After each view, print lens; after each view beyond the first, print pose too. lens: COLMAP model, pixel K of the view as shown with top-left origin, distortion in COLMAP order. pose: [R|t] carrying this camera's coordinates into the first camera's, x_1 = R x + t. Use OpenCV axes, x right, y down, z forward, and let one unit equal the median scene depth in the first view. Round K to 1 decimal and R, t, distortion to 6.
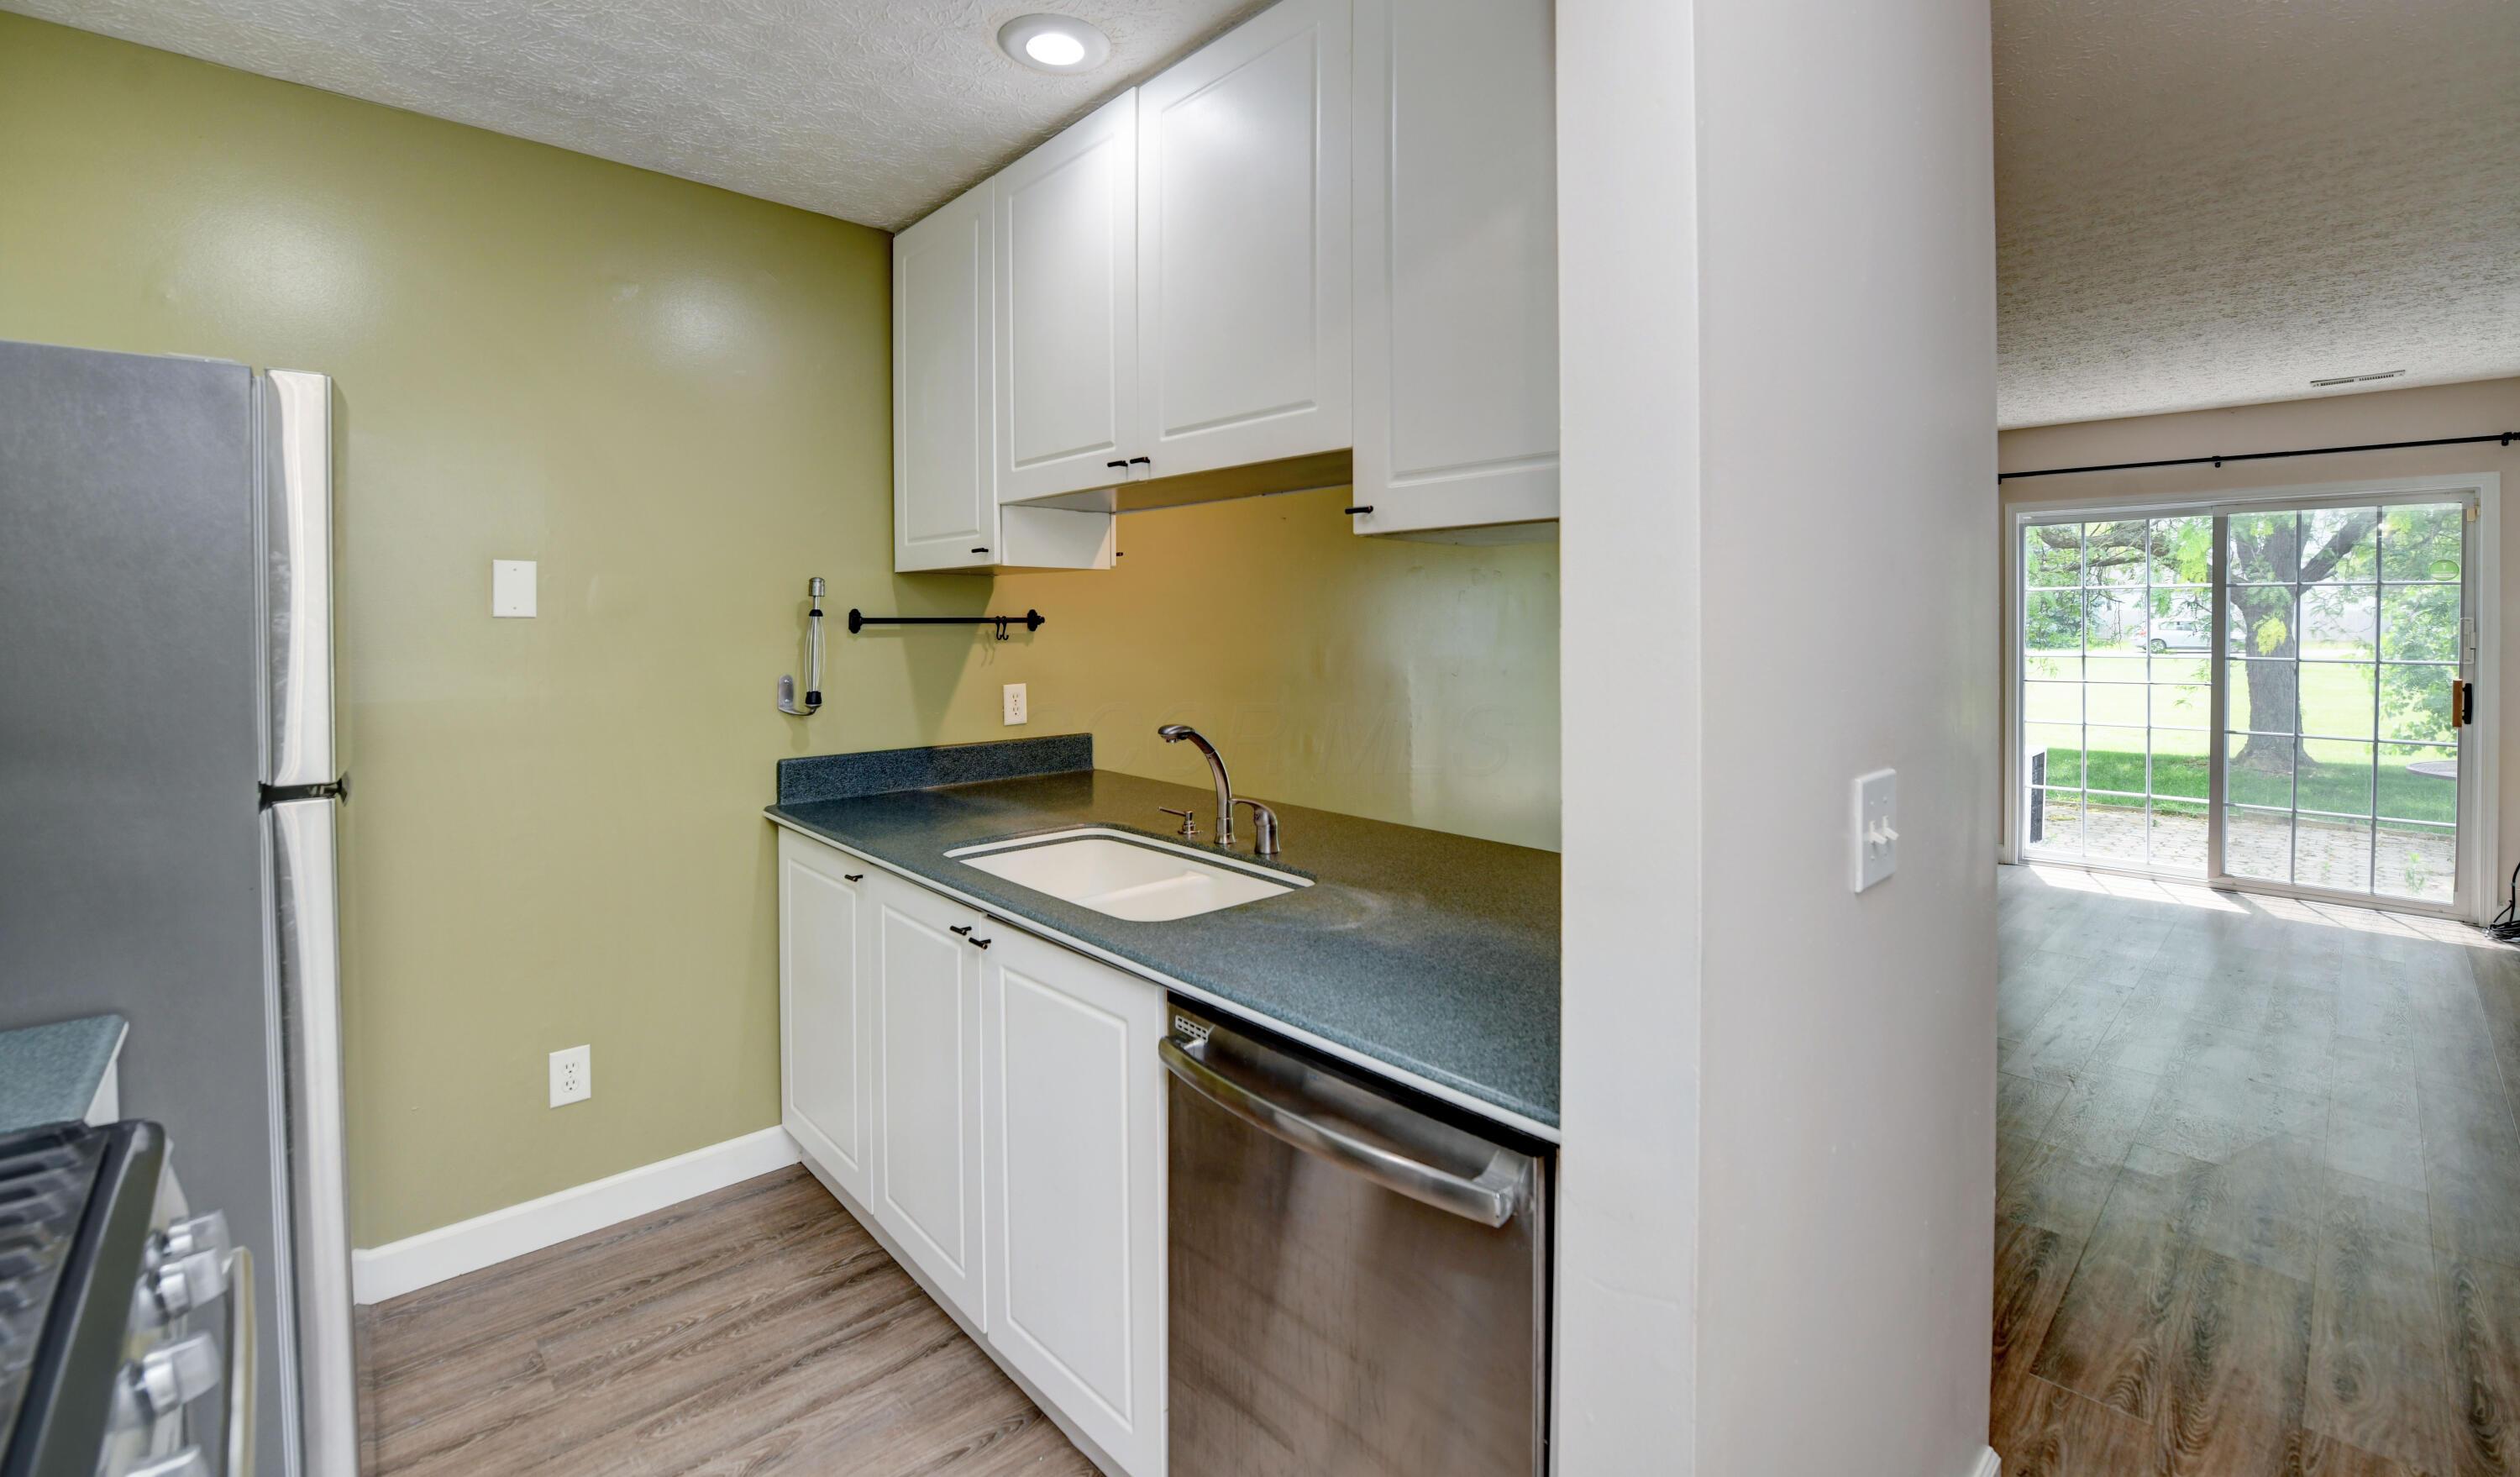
lens RADIAL K [[1050.4, 0, 1252.1], [0, 1050.4, 627.7], [0, 0, 1]] dist [-0.013904, -0.003104]
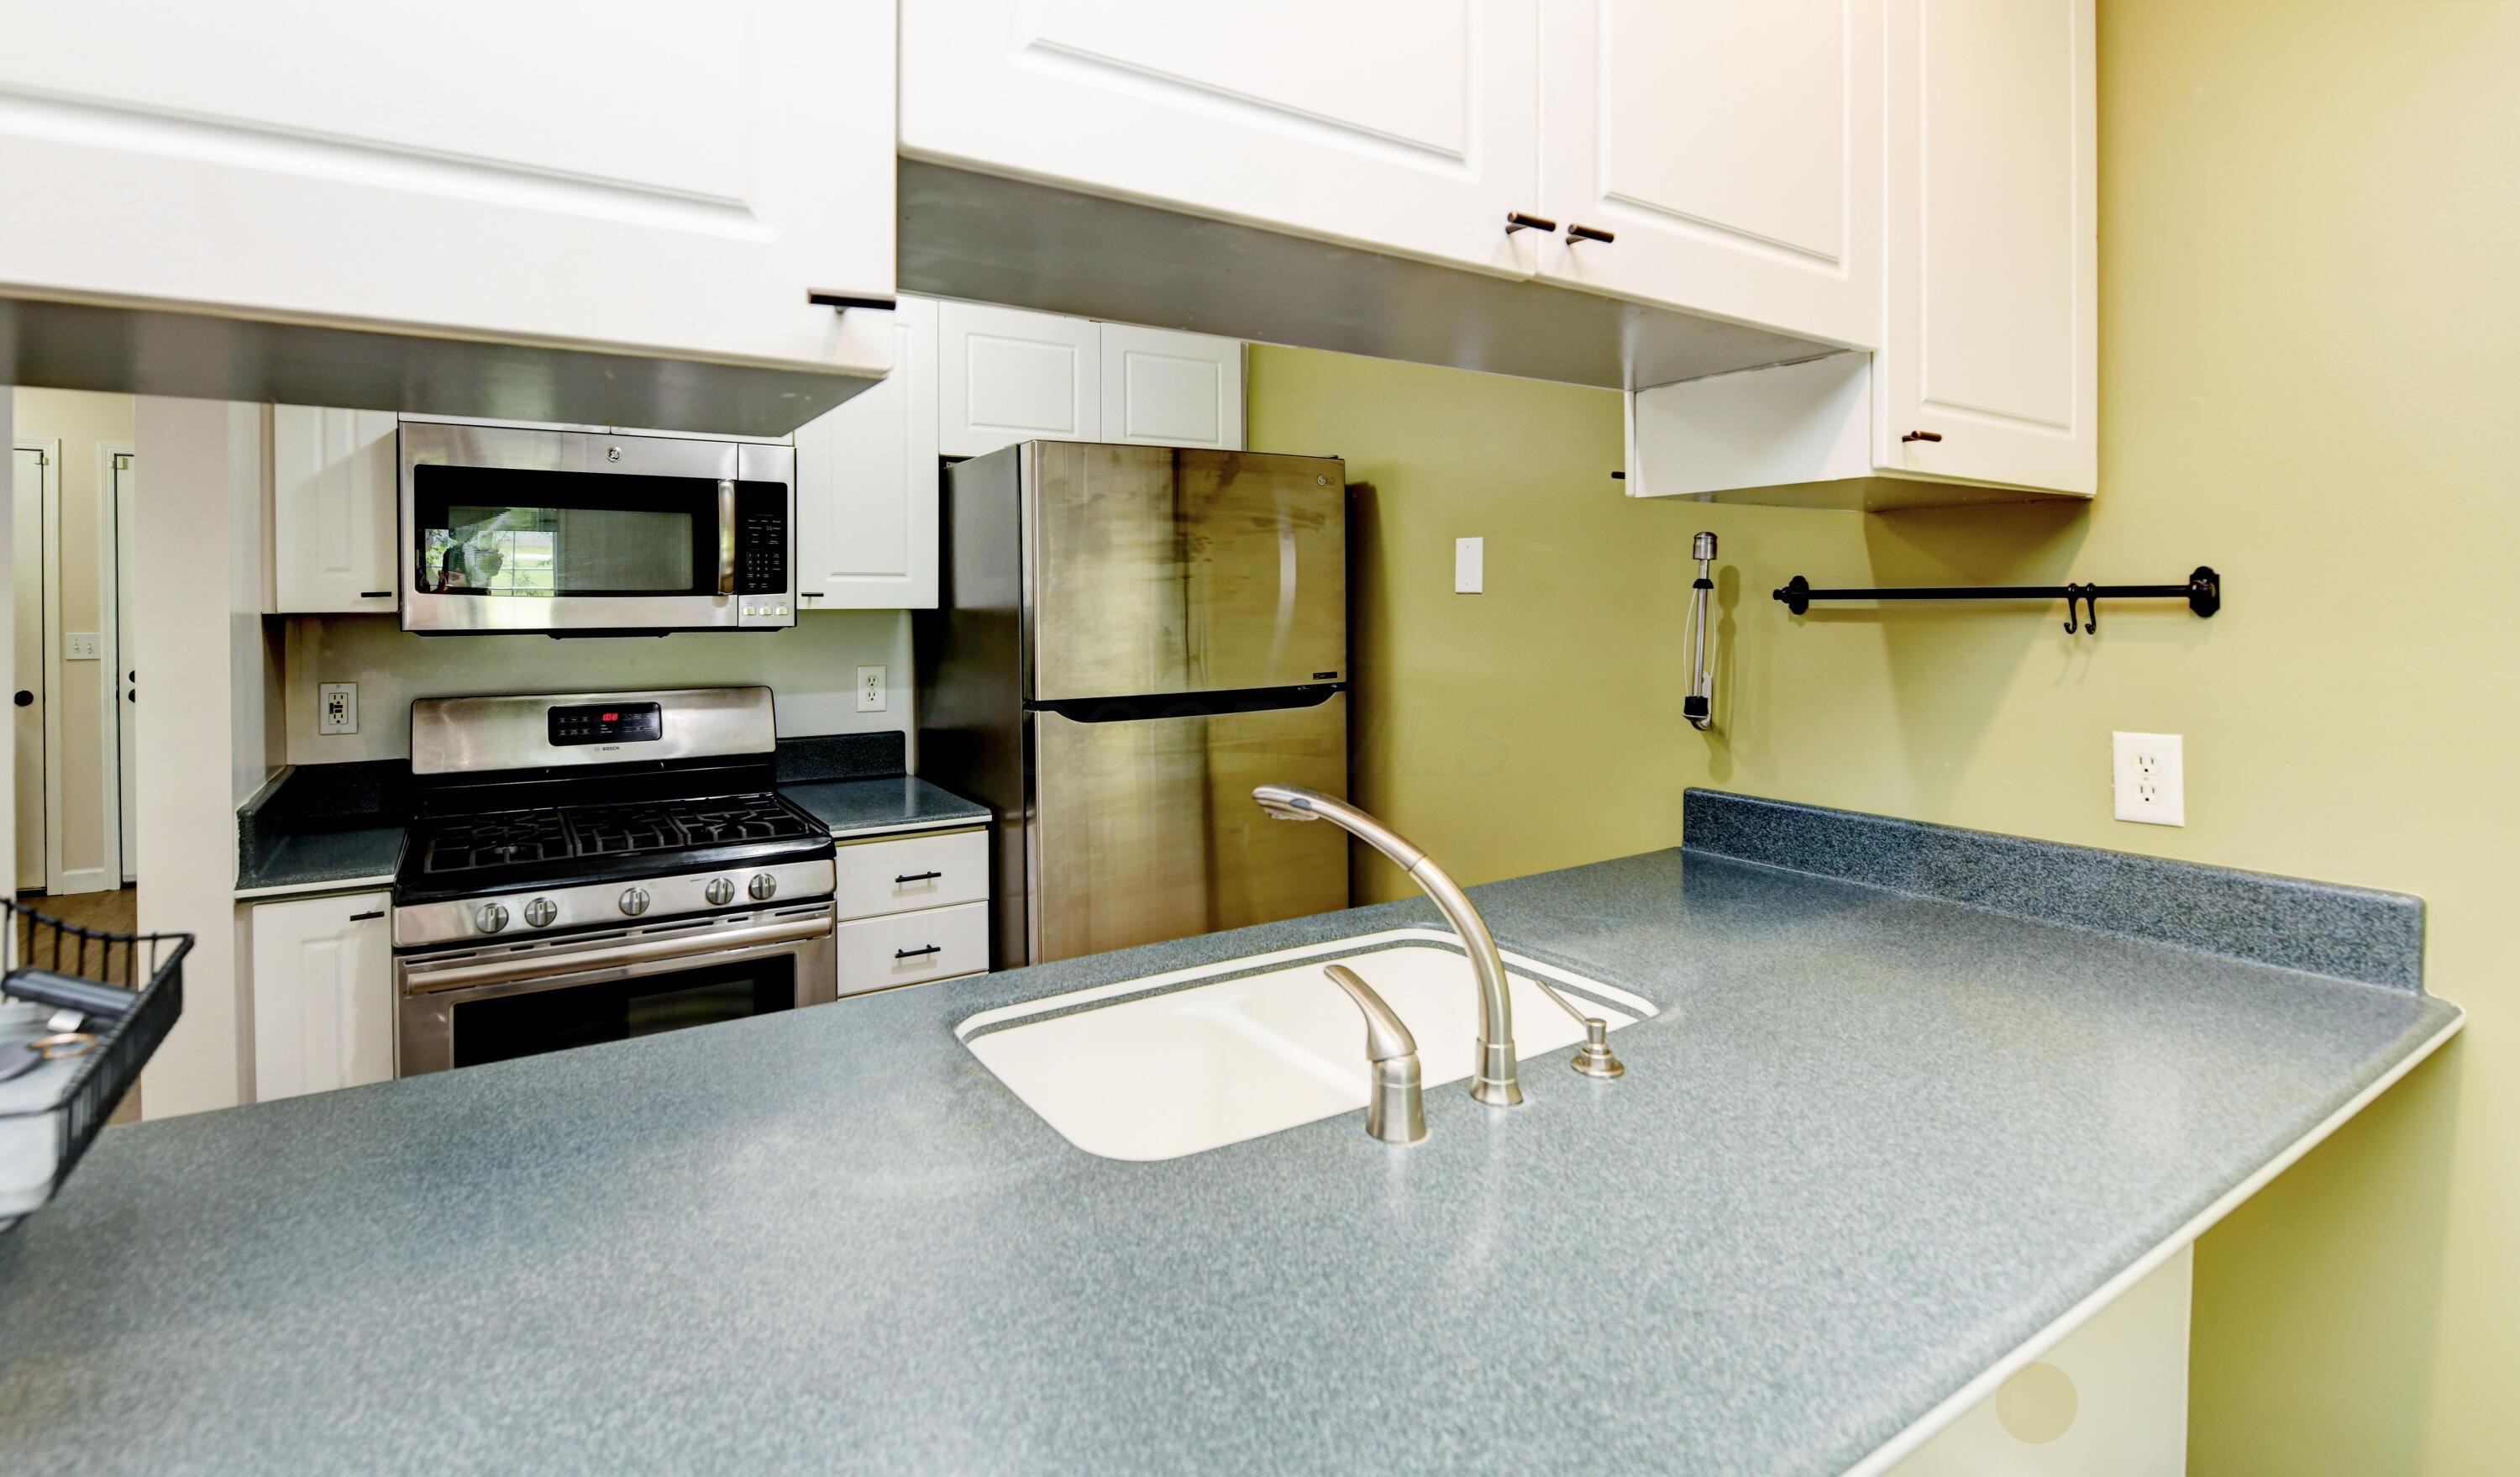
lens RADIAL K [[1124.1, 0, 1159.1], [0, 1124.1, 607.7], [0, 0, 1]] dist [-0.019406, -0.001788]
pose [[-0.203971, 0.006688, -0.978954, 0.424433], [-0.004118, 0.999962, 0.007690, -0.002834], [0.978968, 0.005600, -0.203935, 0.892650]]
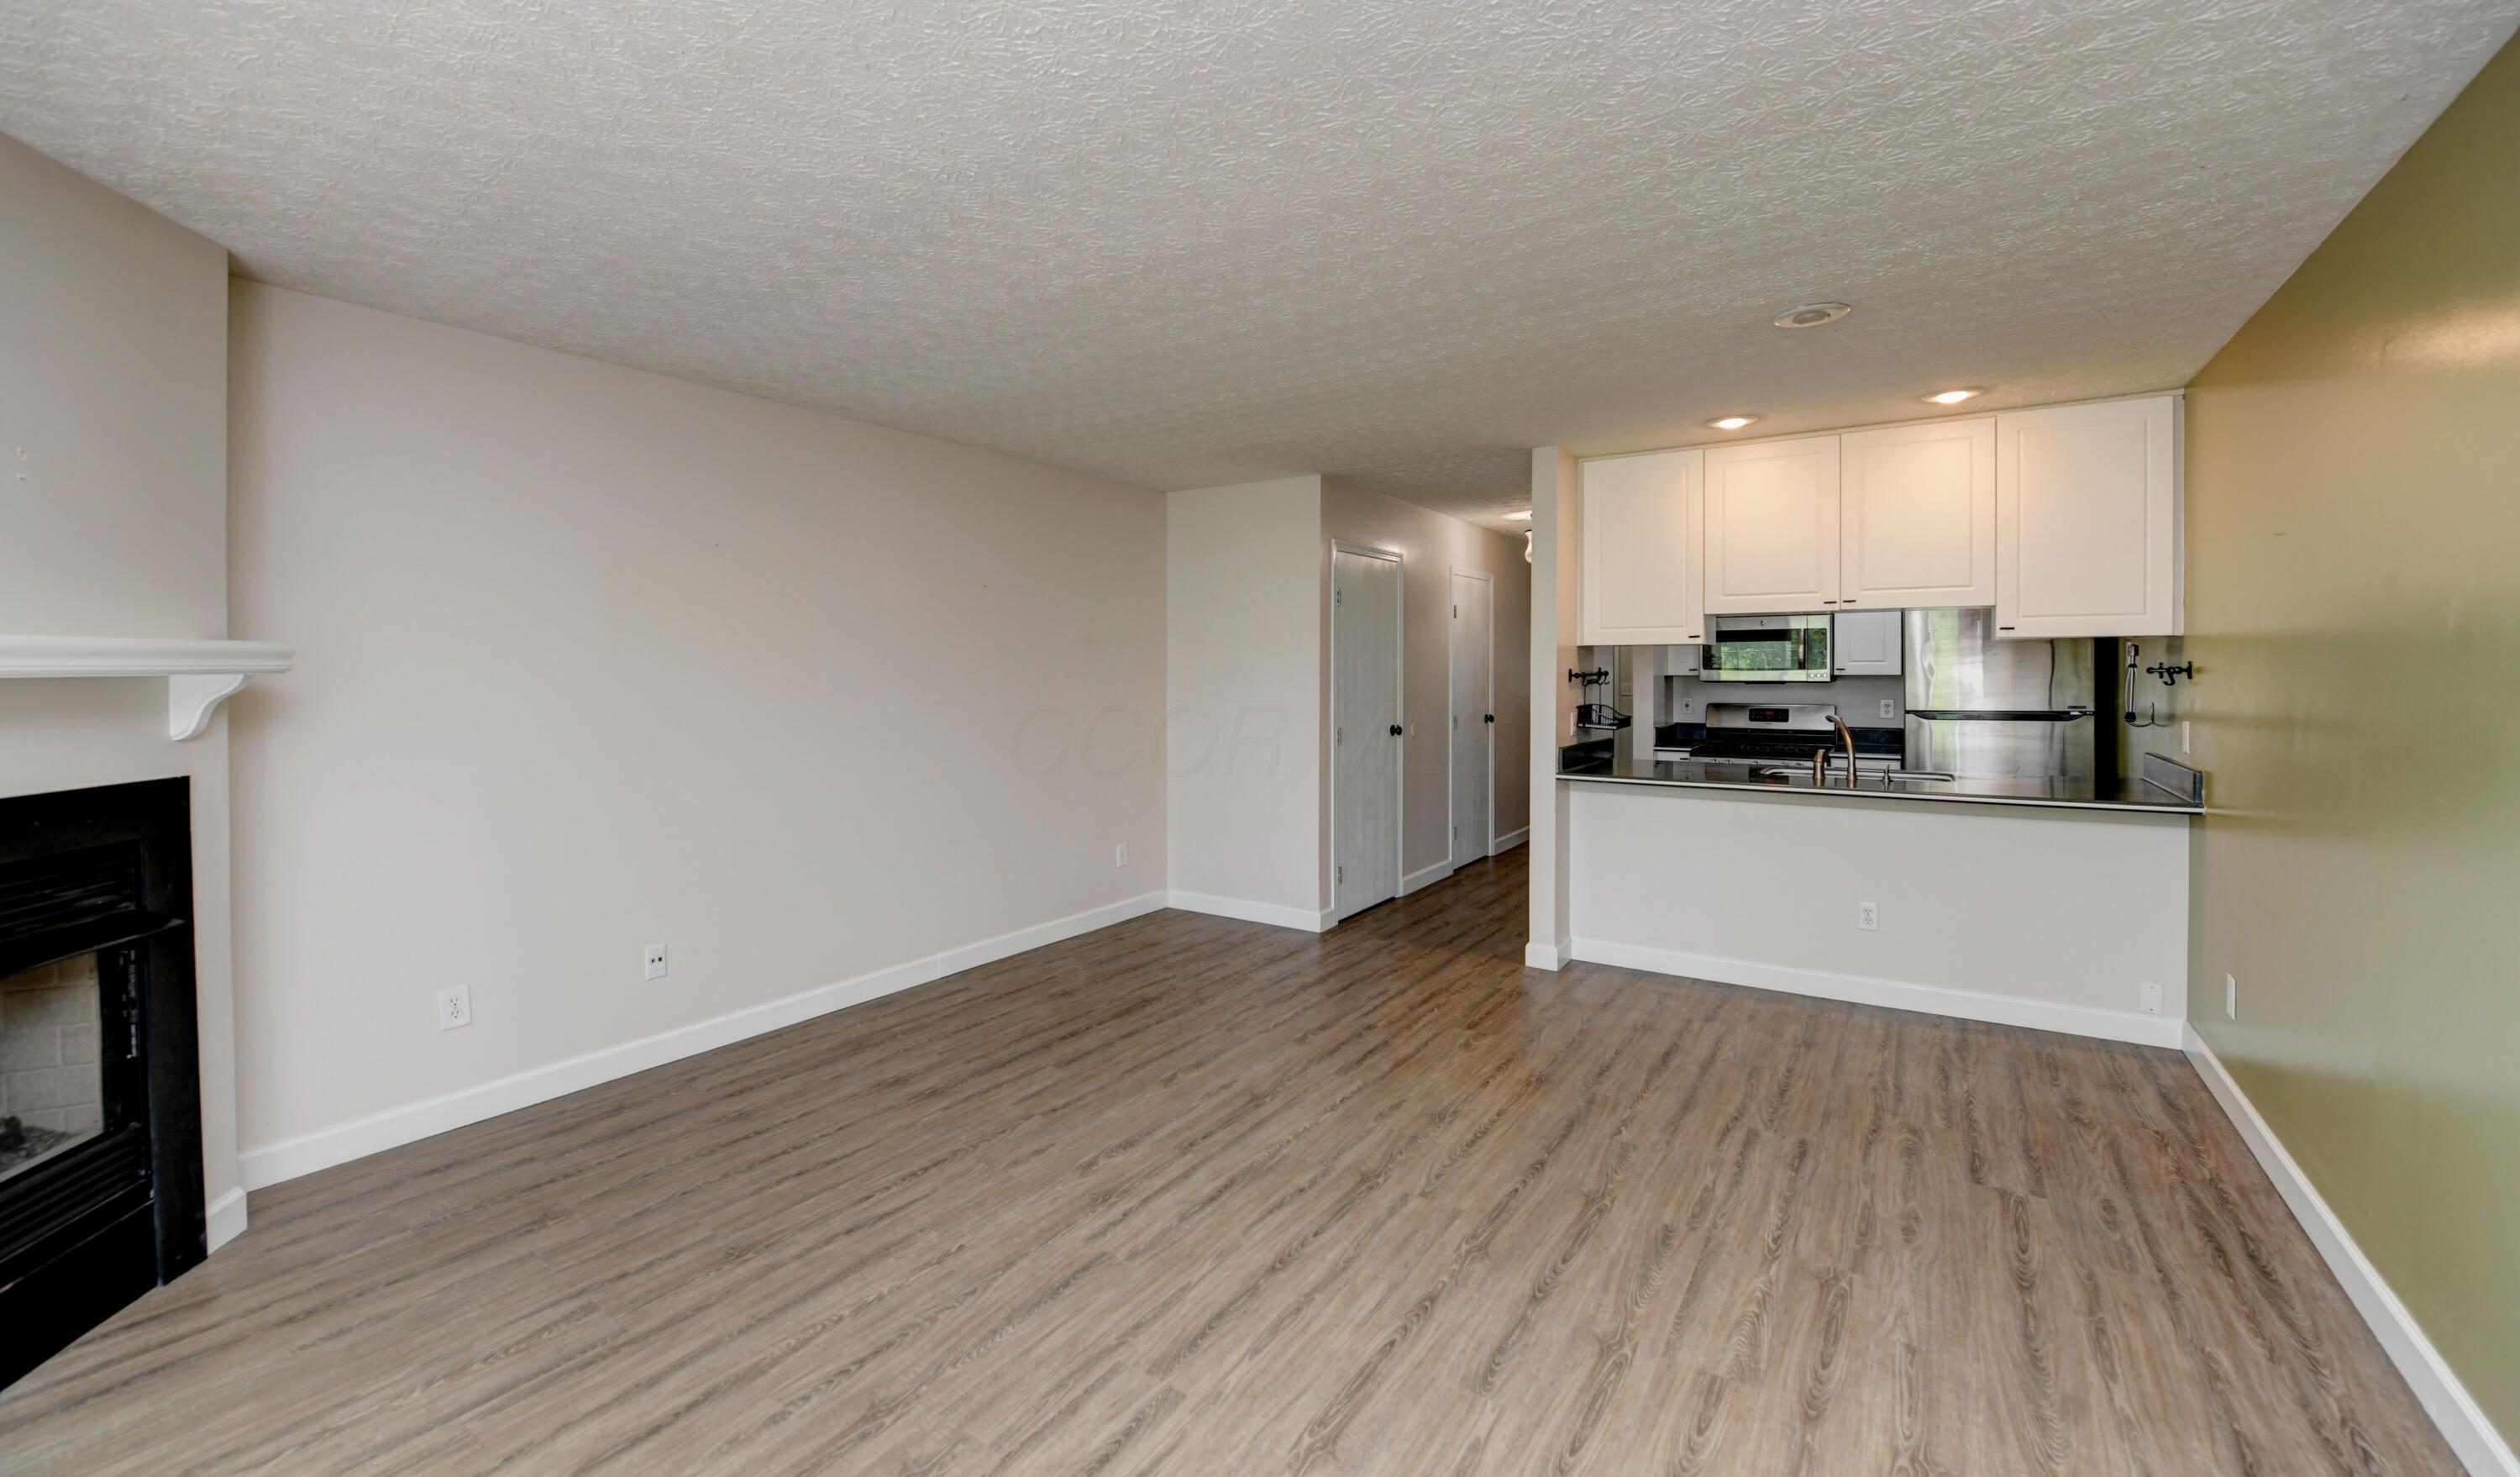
lens RADIAL K [[1013.0, 0, 1249.8], [0, 1013.0, 686.2], [0, 0, 1]] dist [-0.016994, -0.001673]
pose [[-0.972764, 0.008953, -0.231623, 1.472095], [0.004005, 0.999754, 0.021824, -0.024506], [0.231761, 0.020302, -0.972561, 2.473306]]
